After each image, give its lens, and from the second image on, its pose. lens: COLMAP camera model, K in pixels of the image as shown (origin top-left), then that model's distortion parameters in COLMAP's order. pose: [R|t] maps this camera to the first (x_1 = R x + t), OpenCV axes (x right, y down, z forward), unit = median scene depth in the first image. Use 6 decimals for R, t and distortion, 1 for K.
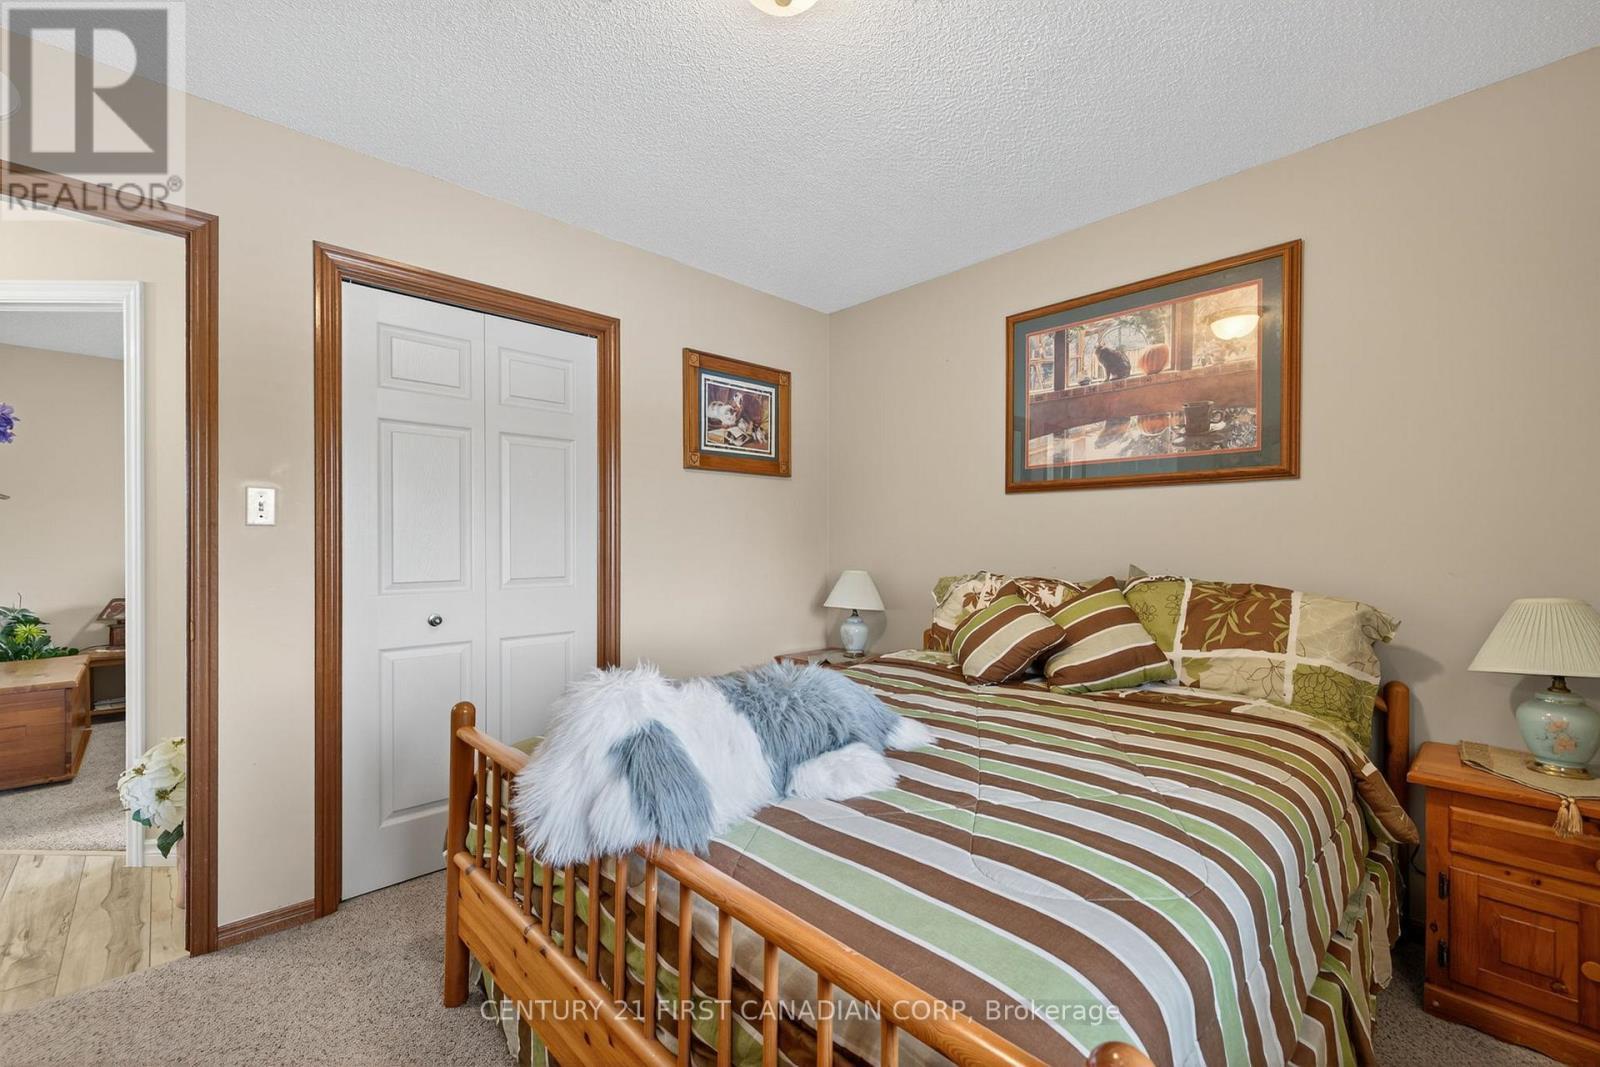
lens RADIAL K [[670.3, 0, 796.8], [0, 670.3, 544.6], [0, 0, 1]] dist [0.000188, -0.000206]
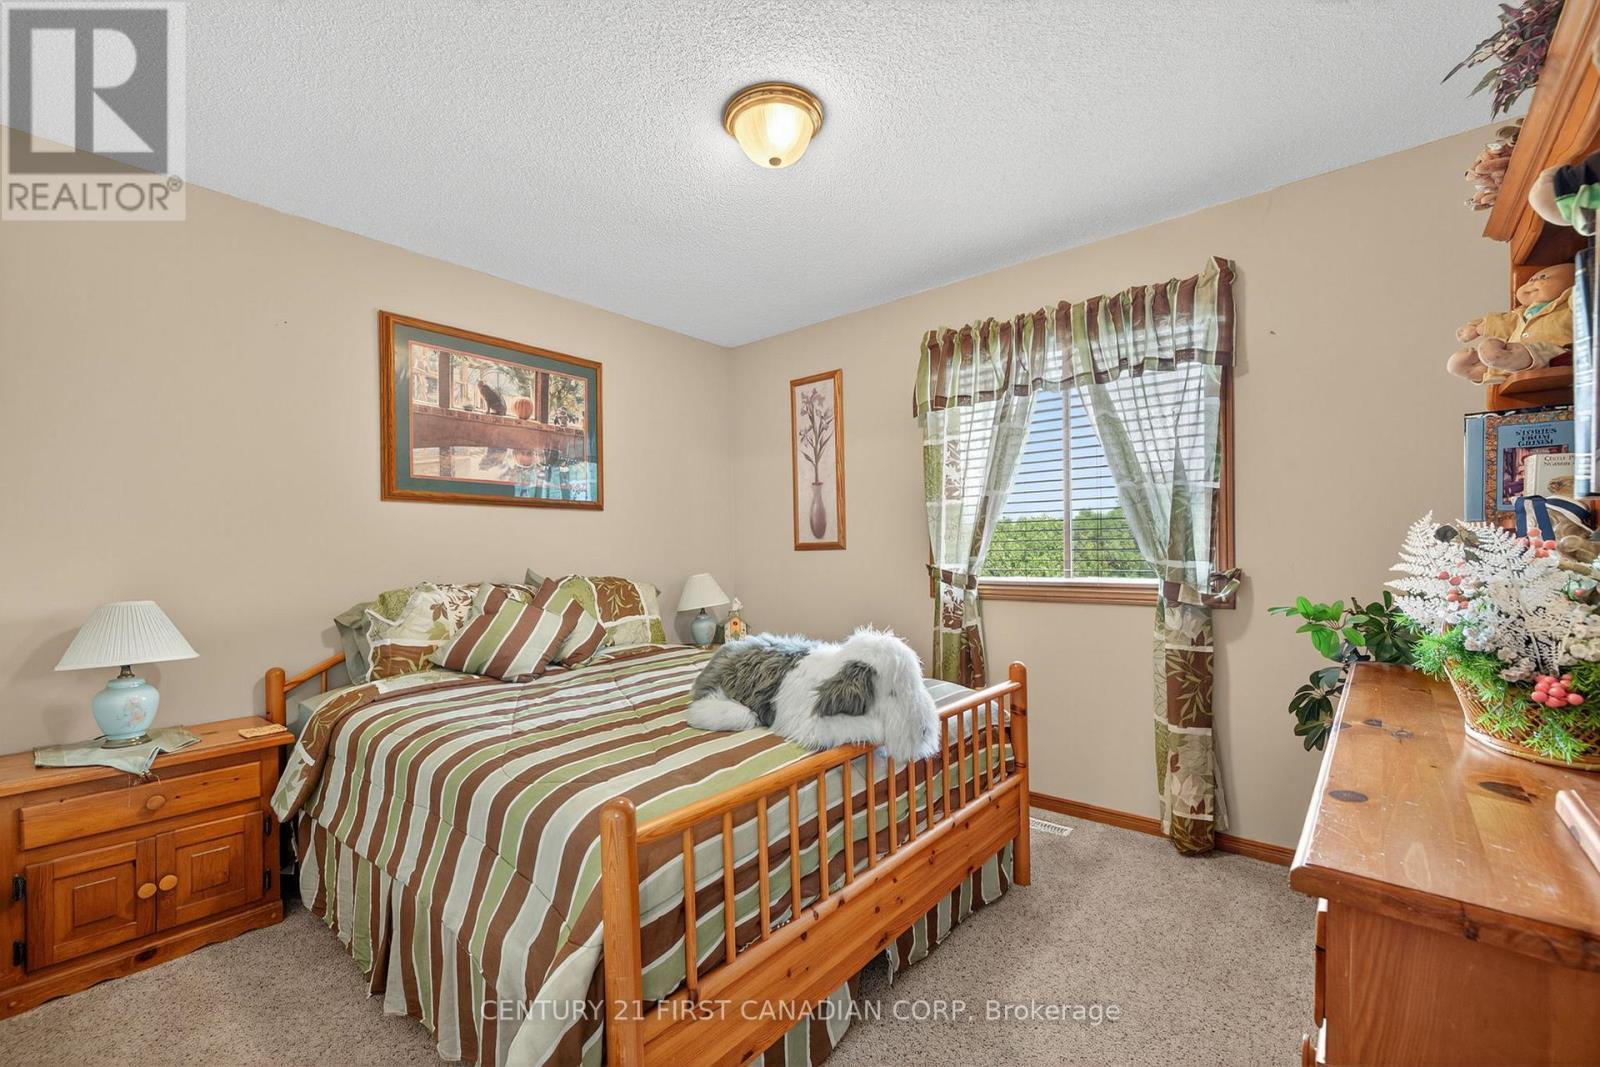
lens RADIAL K [[670.3, 0, 796.8], [0, 670.3, 544.6], [0, 0, 1]] dist [0.000188, -0.000206]
pose [[-0.109563, -0.004261, 0.993971, -0.753100], [0.001712, 0.999989, 0.004476, -0.018328], [-0.993978, 0.002192, -0.109554, 0.583322]]
